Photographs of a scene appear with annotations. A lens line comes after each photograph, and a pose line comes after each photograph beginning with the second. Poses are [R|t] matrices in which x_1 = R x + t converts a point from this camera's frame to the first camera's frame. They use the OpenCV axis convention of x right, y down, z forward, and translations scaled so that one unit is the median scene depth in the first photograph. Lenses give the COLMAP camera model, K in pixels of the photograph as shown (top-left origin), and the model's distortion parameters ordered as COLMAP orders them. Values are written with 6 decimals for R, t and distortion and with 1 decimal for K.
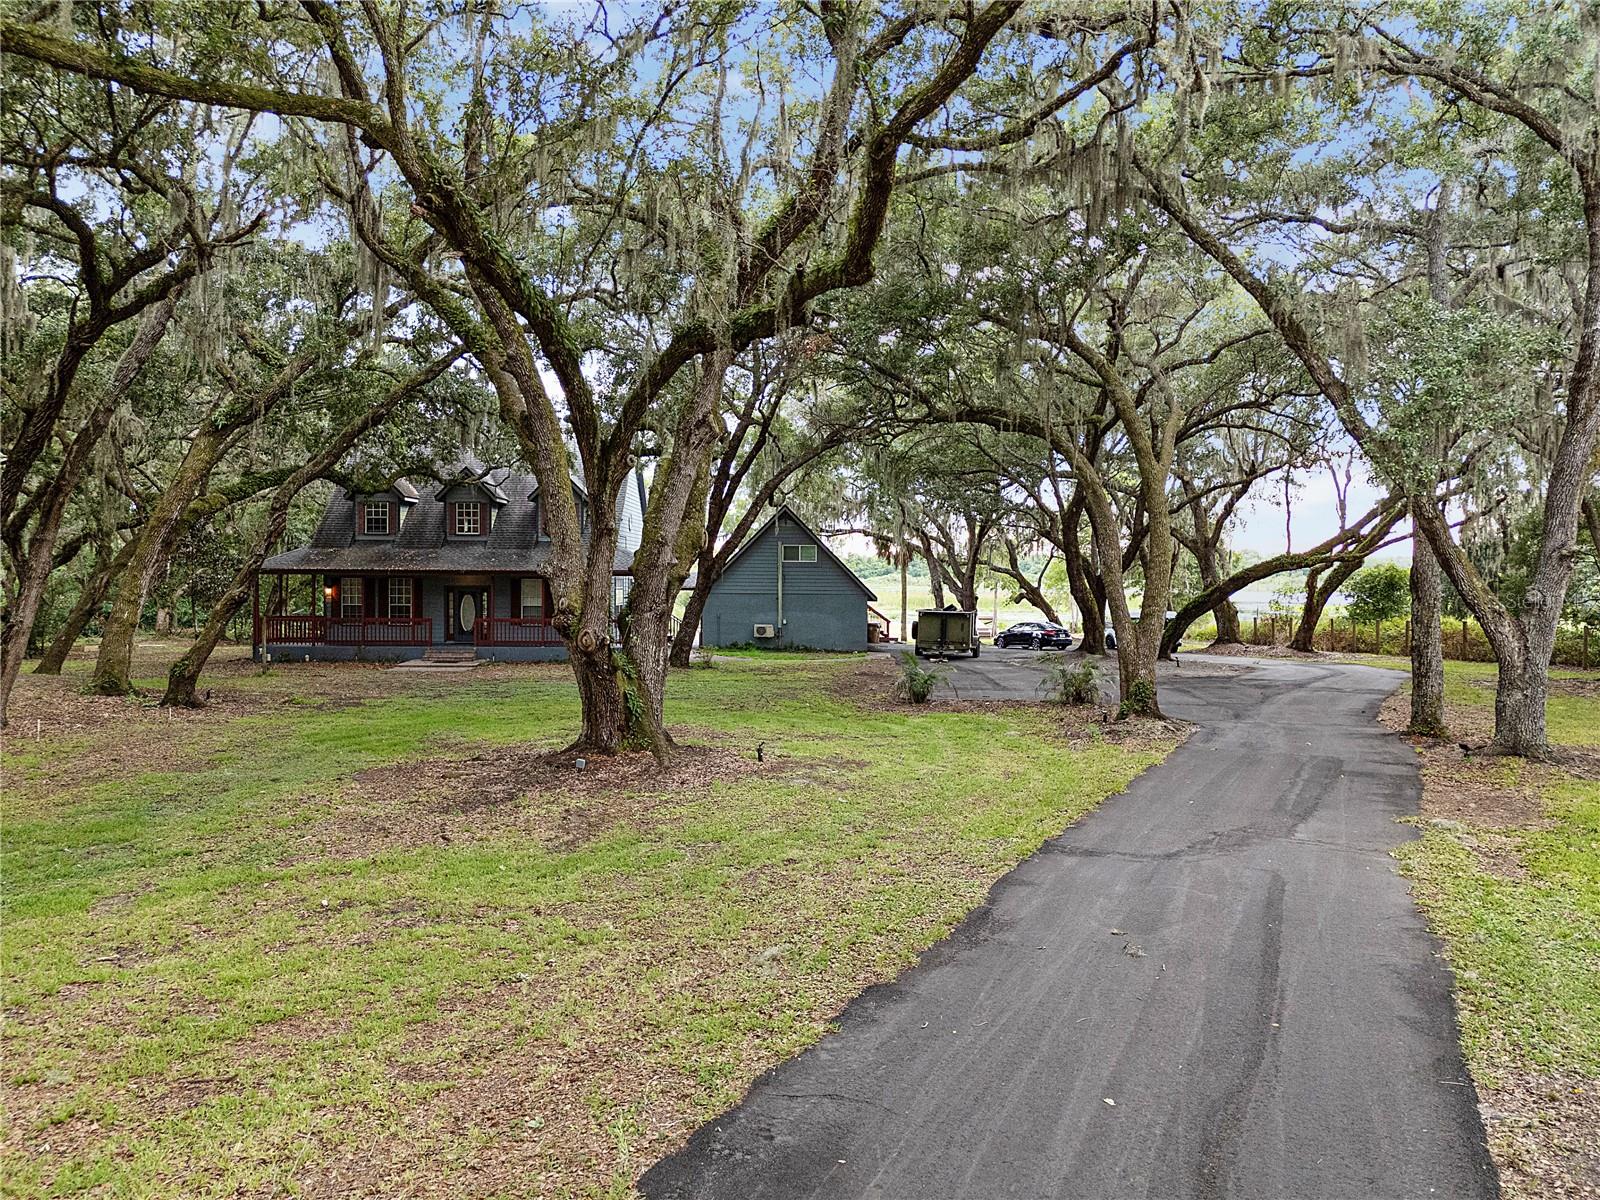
lens RADIAL K [[1198.4, 0, 796.9], [0, 1198.4, 599.4], [0, 0, 1]] dist [0.014065, -0.007185]
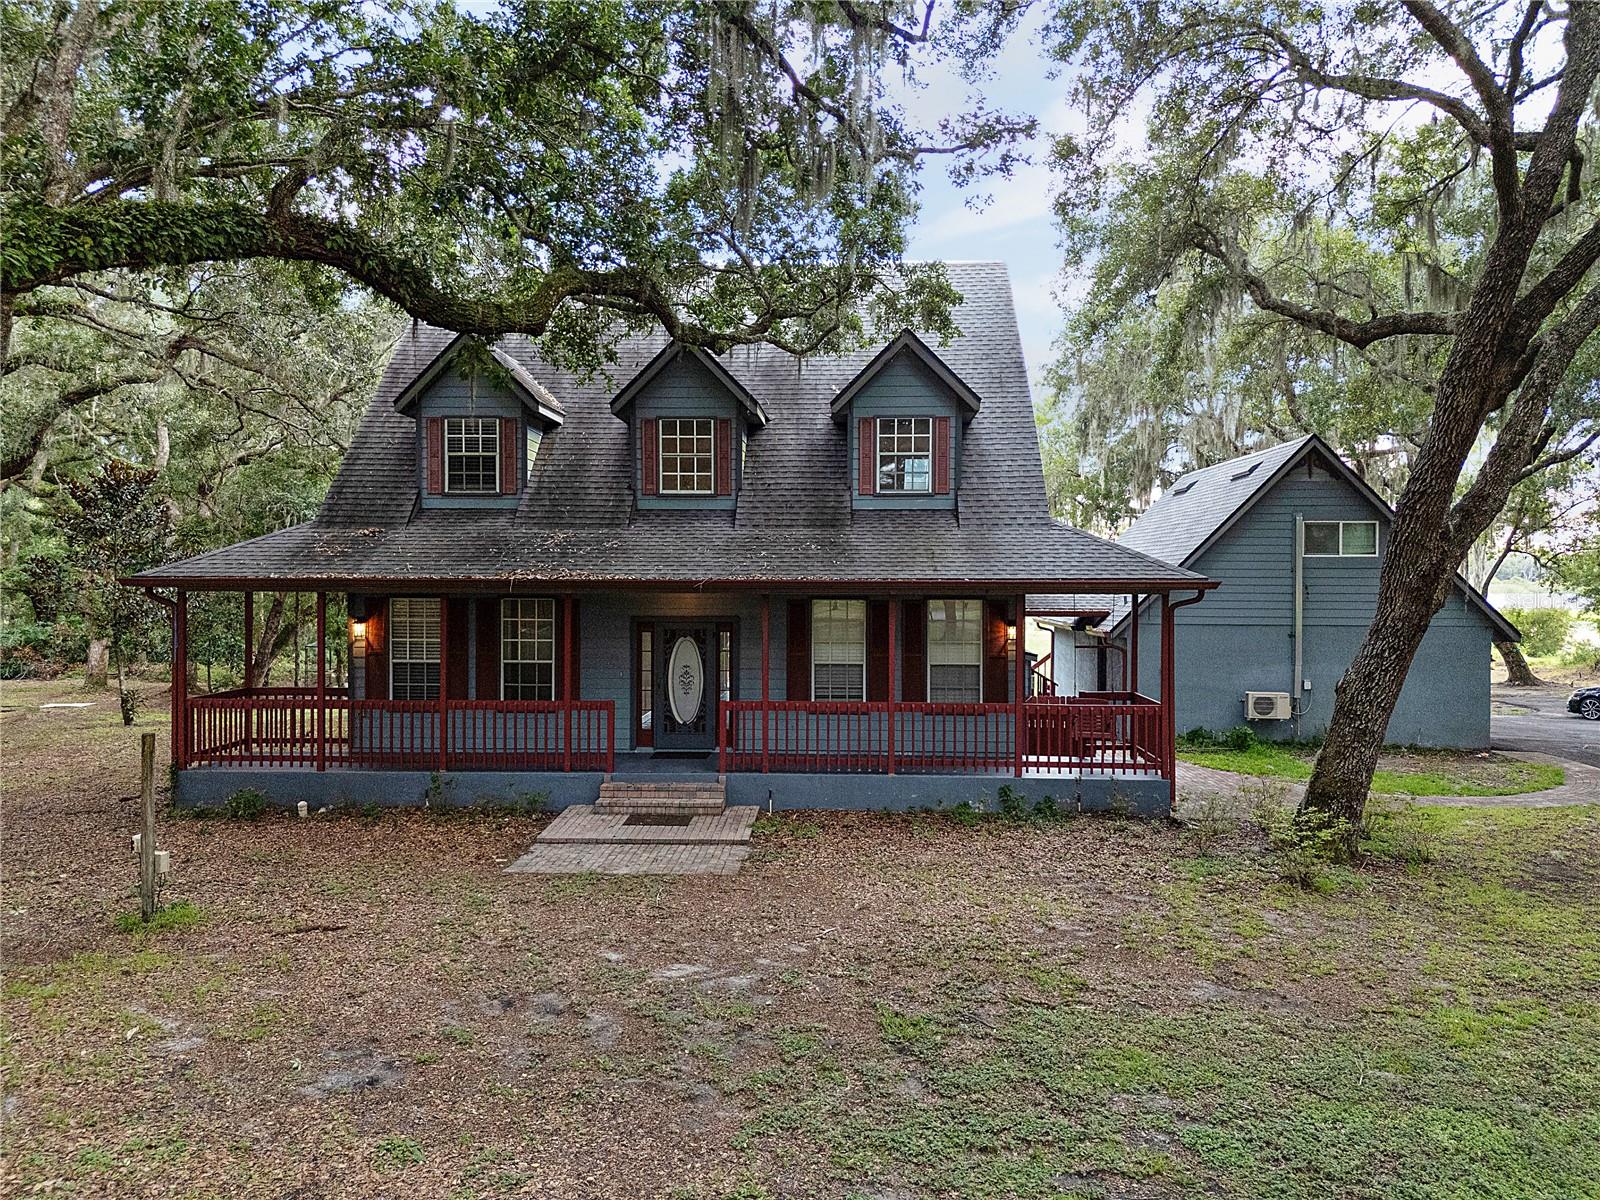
lens RADIAL K [[1198.4, 0, 802.9], [0, 1198.4, 597.8], [0, 0, 1]] dist [0.014065, -0.007185]
pose [[0.999369, -0.000813, -0.035524, -0.218842], [0.001014, 0.999984, 0.005641, -0.020197], [0.035518, -0.005673, 0.999353, 0.582389]]
